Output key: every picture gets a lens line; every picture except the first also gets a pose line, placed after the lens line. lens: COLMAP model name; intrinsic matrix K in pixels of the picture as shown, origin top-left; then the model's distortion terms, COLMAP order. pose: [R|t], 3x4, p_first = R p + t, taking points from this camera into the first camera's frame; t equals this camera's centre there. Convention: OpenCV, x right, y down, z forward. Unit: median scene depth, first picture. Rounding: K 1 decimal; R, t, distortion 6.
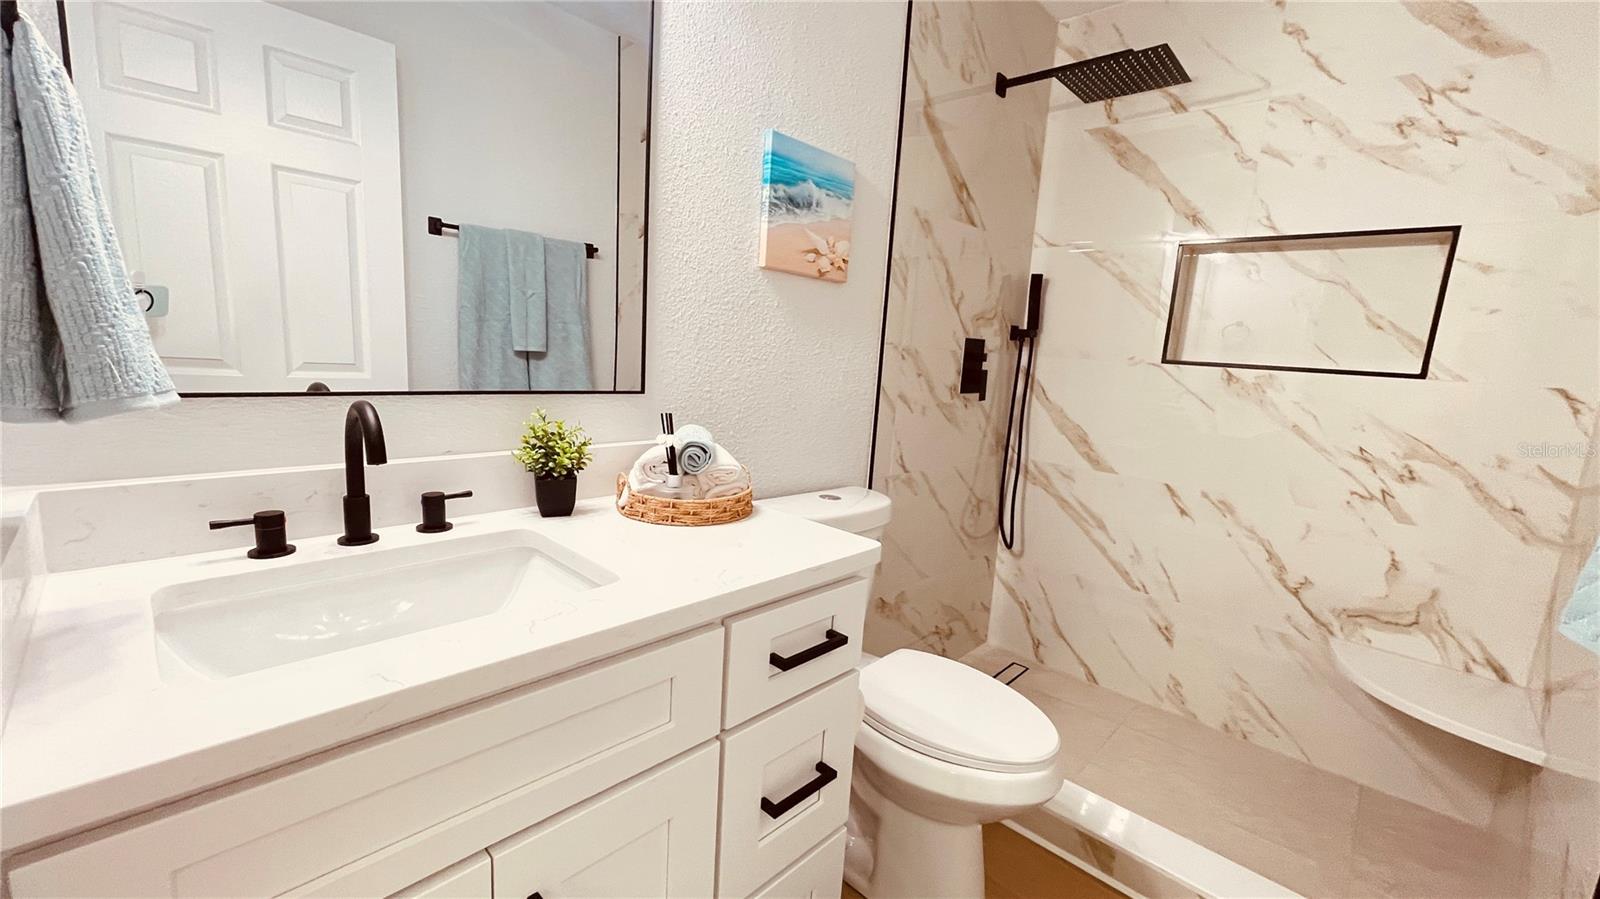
lens RADIAL K [[648.6, 0, 800.8], [0, 648.6, 458.3], [0, 0, 1]] dist [-0.008127, 0.005979]
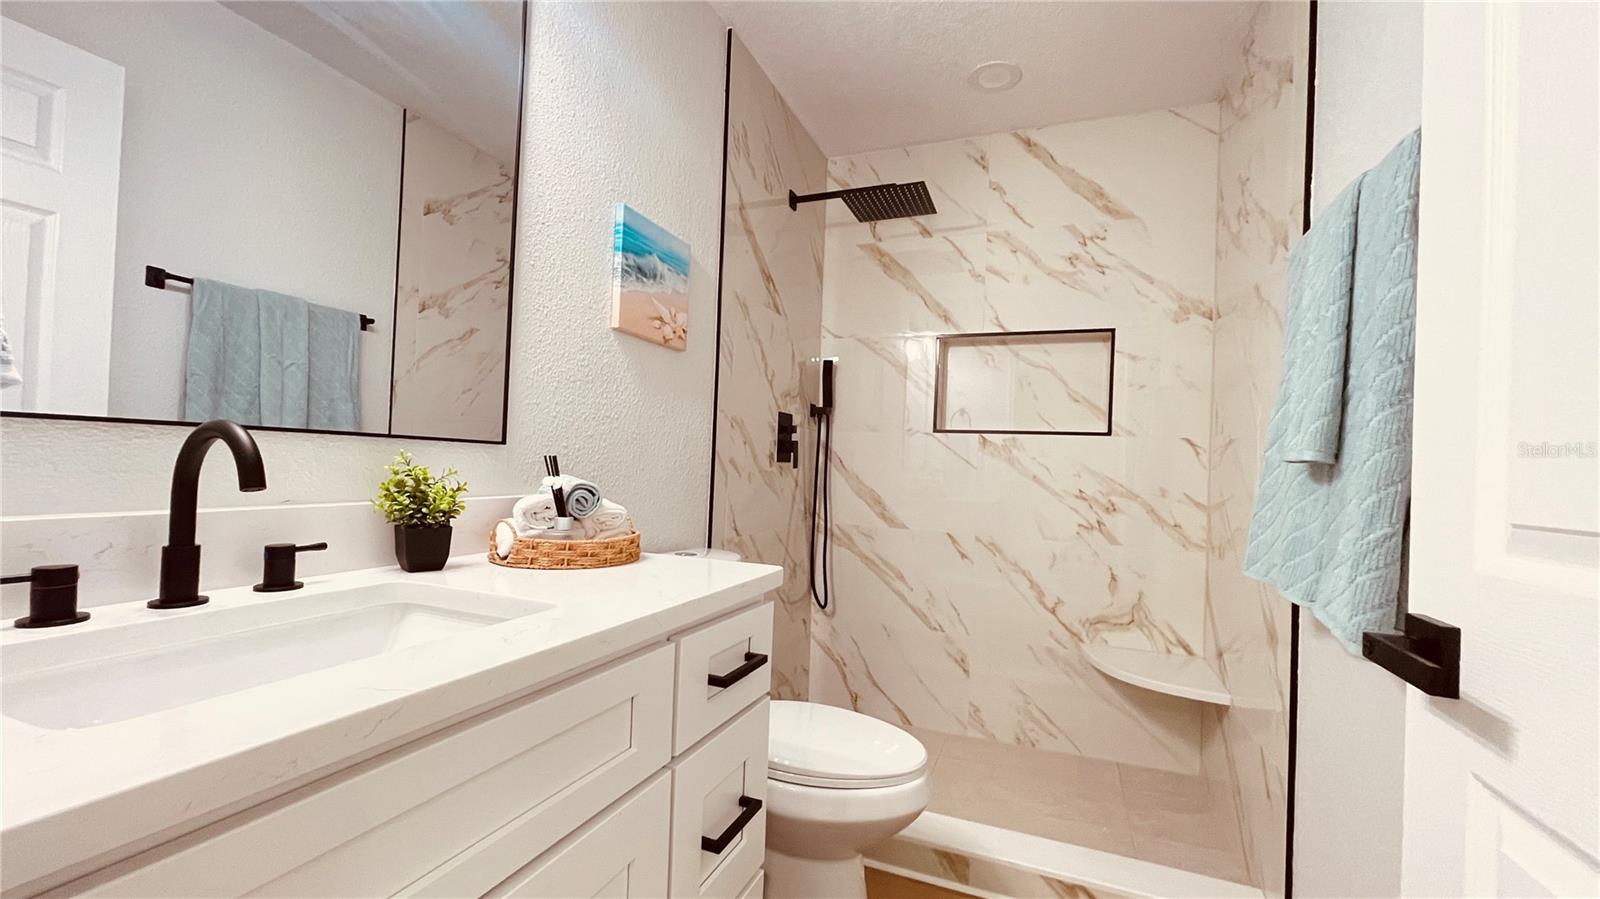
lens RADIAL K [[645.8, 0, 798.7], [0, 645.8, 459.7], [0, 0, 1]] dist [-0.000574, -0.000022]
pose [[0.931618, -0.024285, 0.362628, -0.138784], [0.081796, 0.986177, -0.144097, 0.068285], [-0.354116, 0.163905, 0.920726, -0.008087]]
